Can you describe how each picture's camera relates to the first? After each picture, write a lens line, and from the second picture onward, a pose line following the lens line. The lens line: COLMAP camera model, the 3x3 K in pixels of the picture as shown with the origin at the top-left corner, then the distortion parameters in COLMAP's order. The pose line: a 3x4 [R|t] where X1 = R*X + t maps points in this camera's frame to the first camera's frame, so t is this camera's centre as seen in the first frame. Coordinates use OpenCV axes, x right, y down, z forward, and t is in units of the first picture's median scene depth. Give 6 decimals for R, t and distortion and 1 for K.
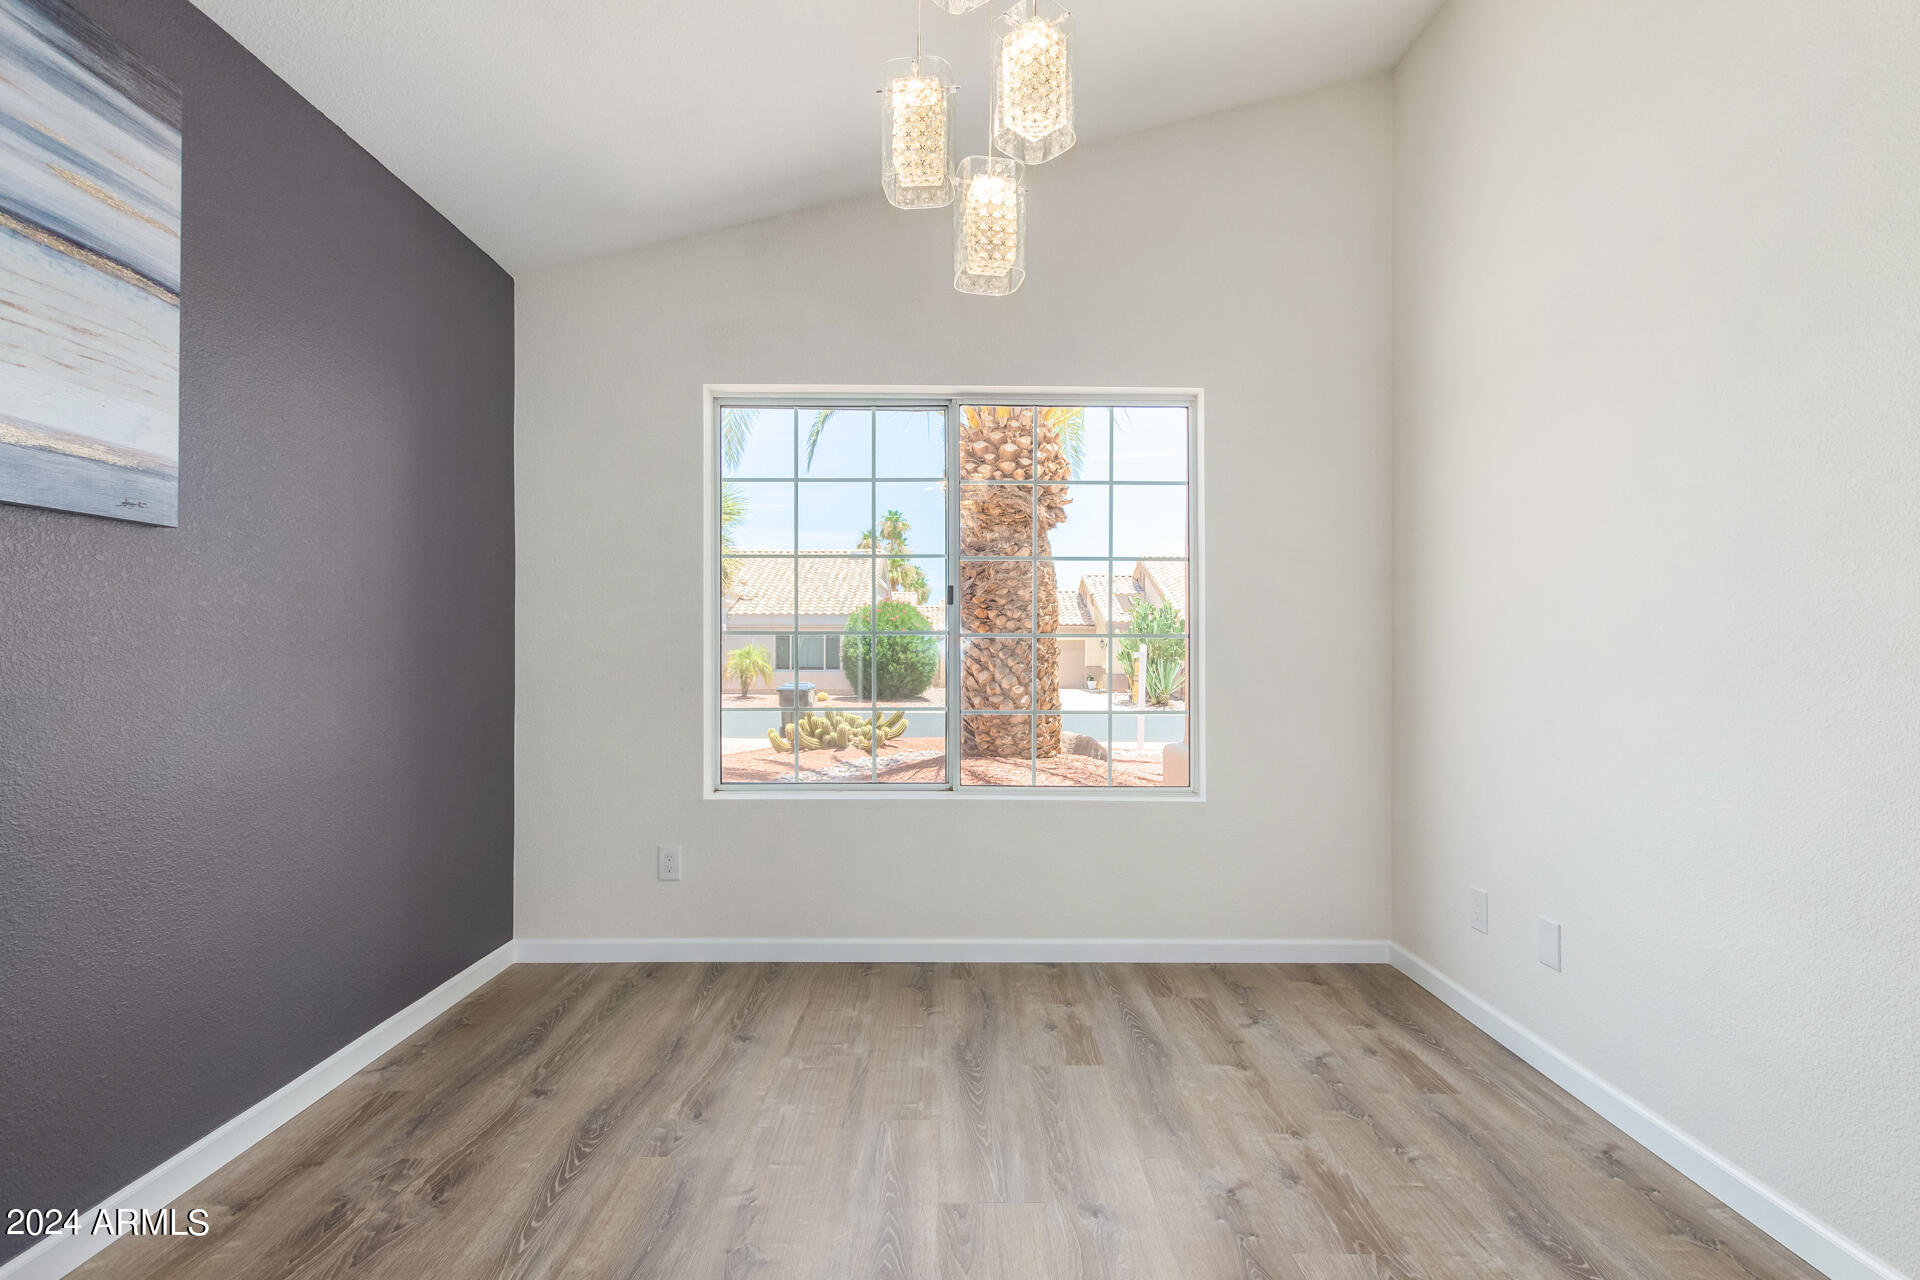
lens RADIAL K [[882.5, 0, 965.8], [0, 882.5, 648.7], [0, 0, 1]] dist [0.013092, -0.004776]
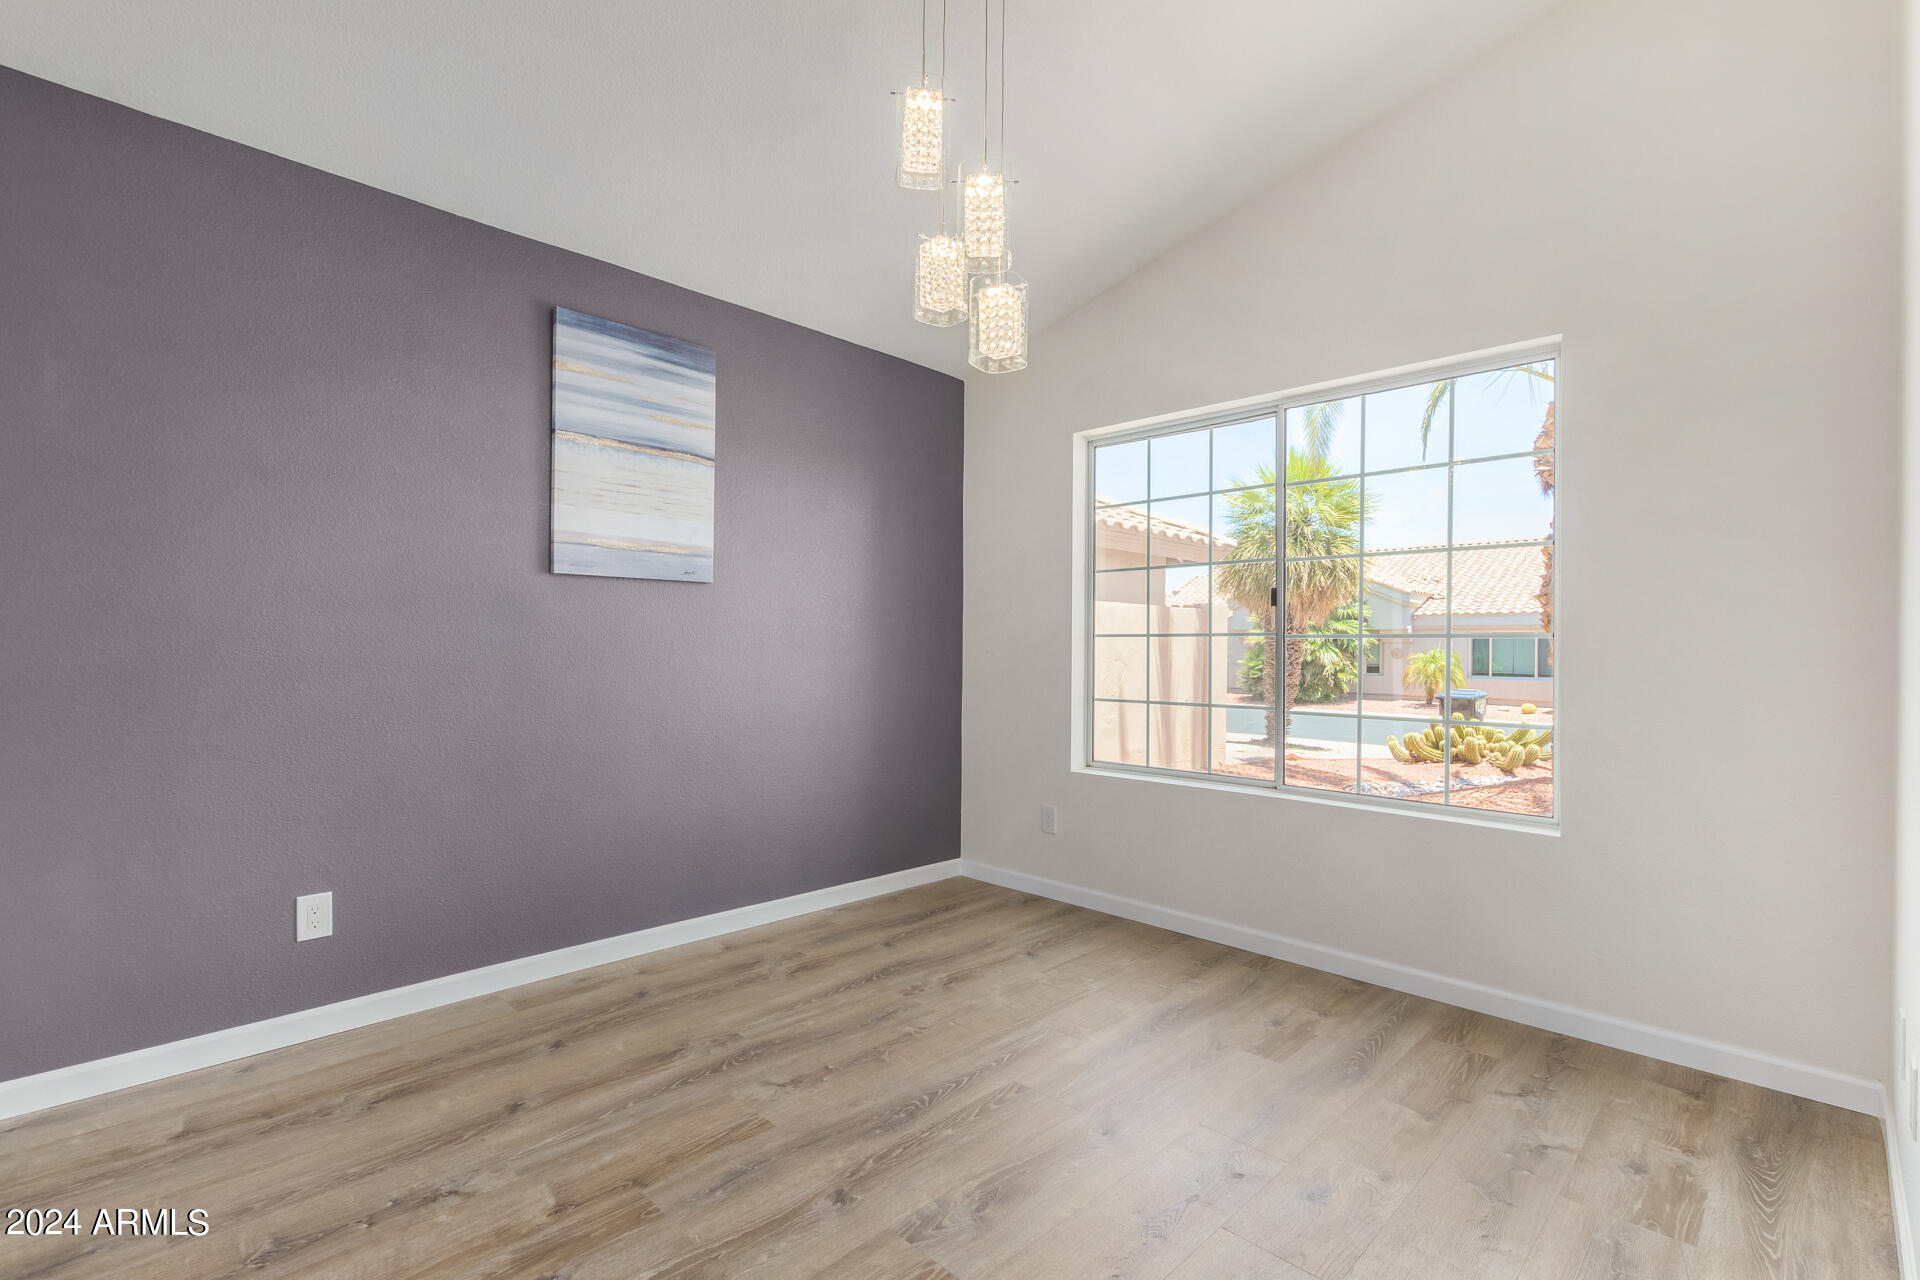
lens RADIAL K [[882.5, 0, 956.0], [0, 882.5, 647.6], [0, 0, 1]] dist [0.013092, -0.004776]
pose [[0.704961, 0.002138, -0.709243, 0.196167], [-0.005513, 0.999982, -0.002465, 0.001068], [0.709224, 0.005648, 0.704960, 0.008703]]
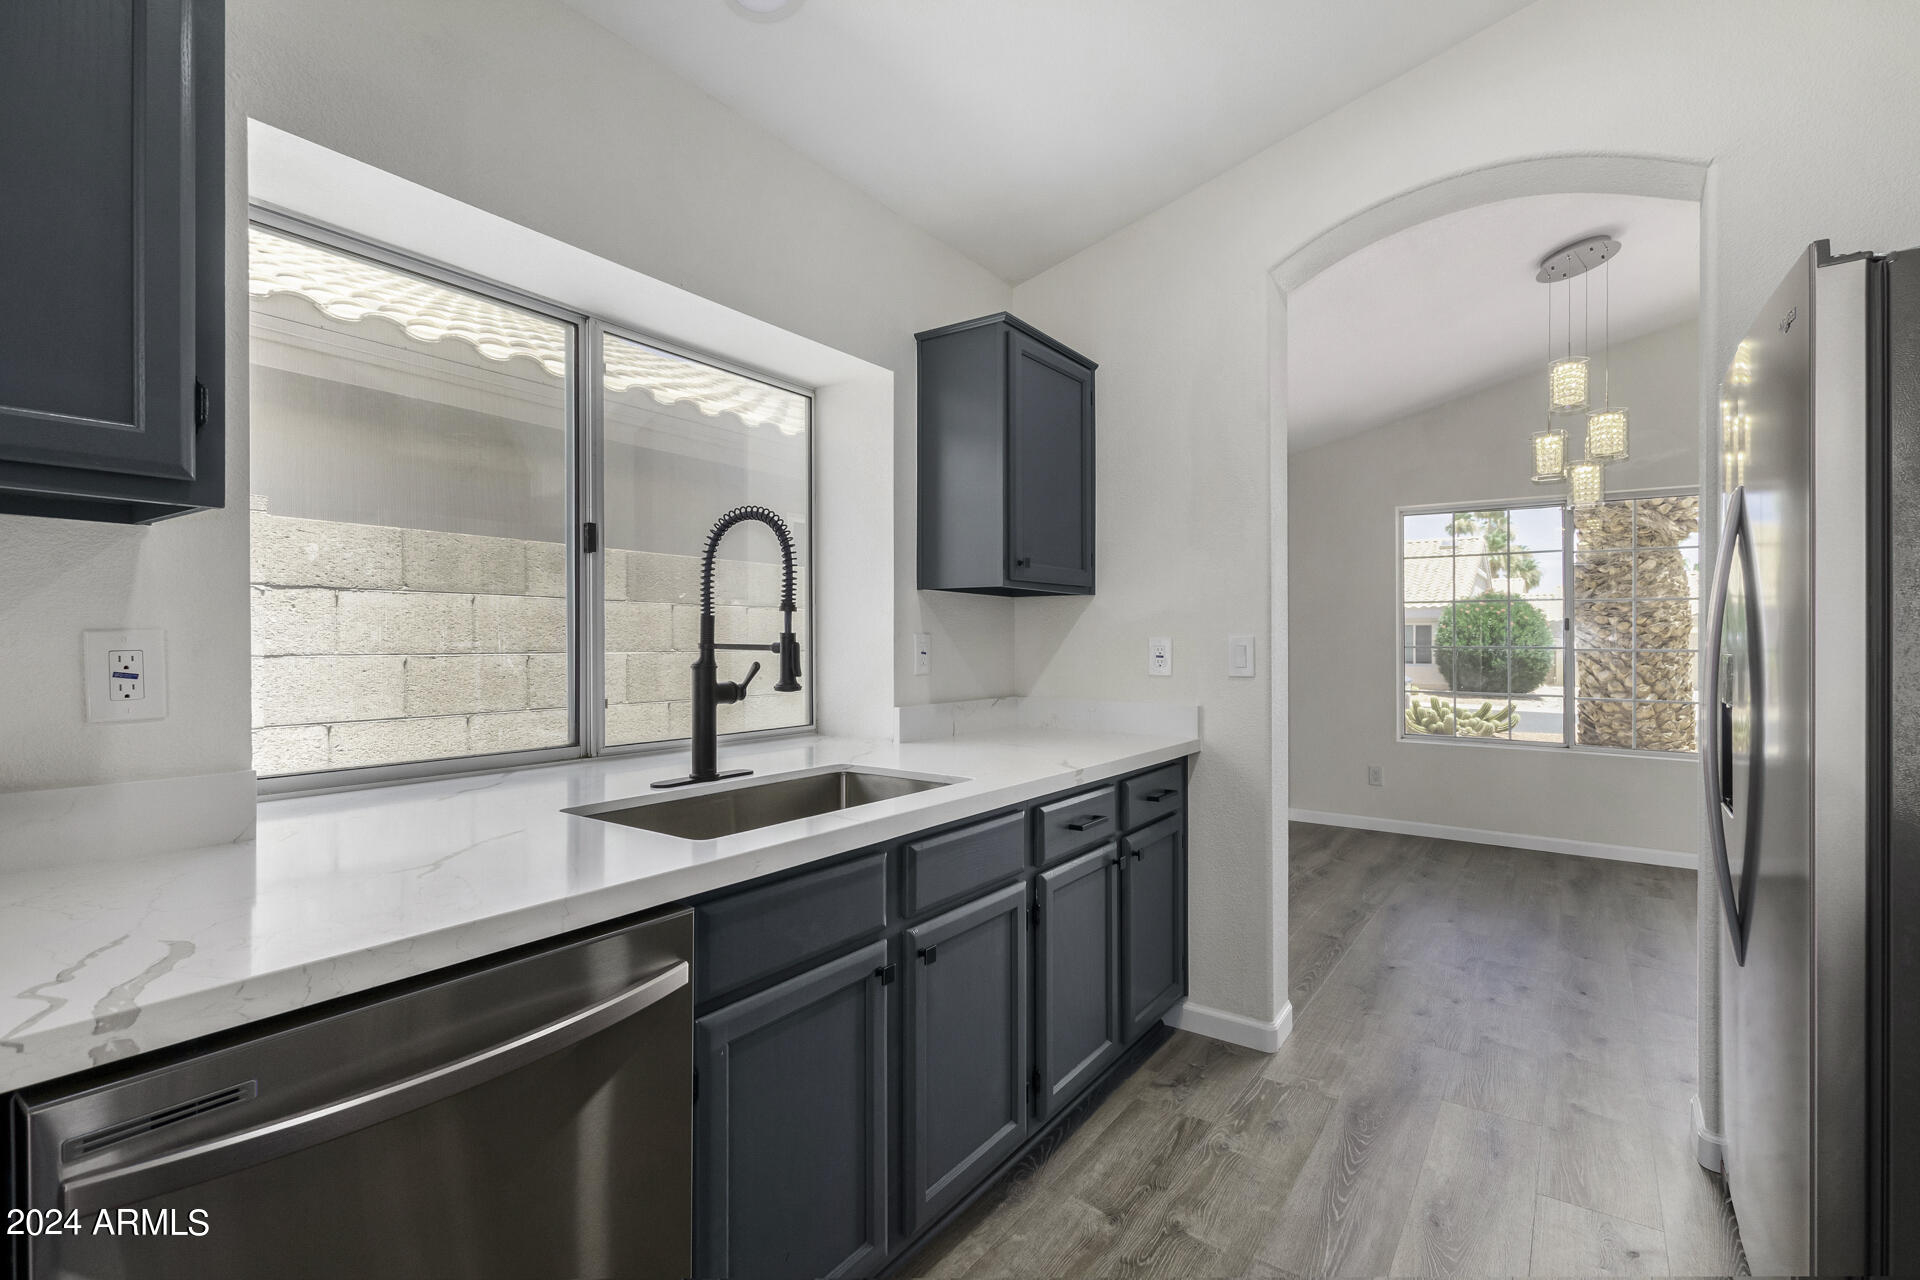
lens RADIAL K [[882.5, 0, 961.3], [0, 882.5, 638.4], [0, 0, 1]] dist [0.013092, -0.004776]
pose [[0.814418, 0.000004, -0.580279, 0.009225], [-0.000365, 1.000000, -0.000506, -0.015436], [0.580279, 0.000624, 0.814417, -0.408659]]
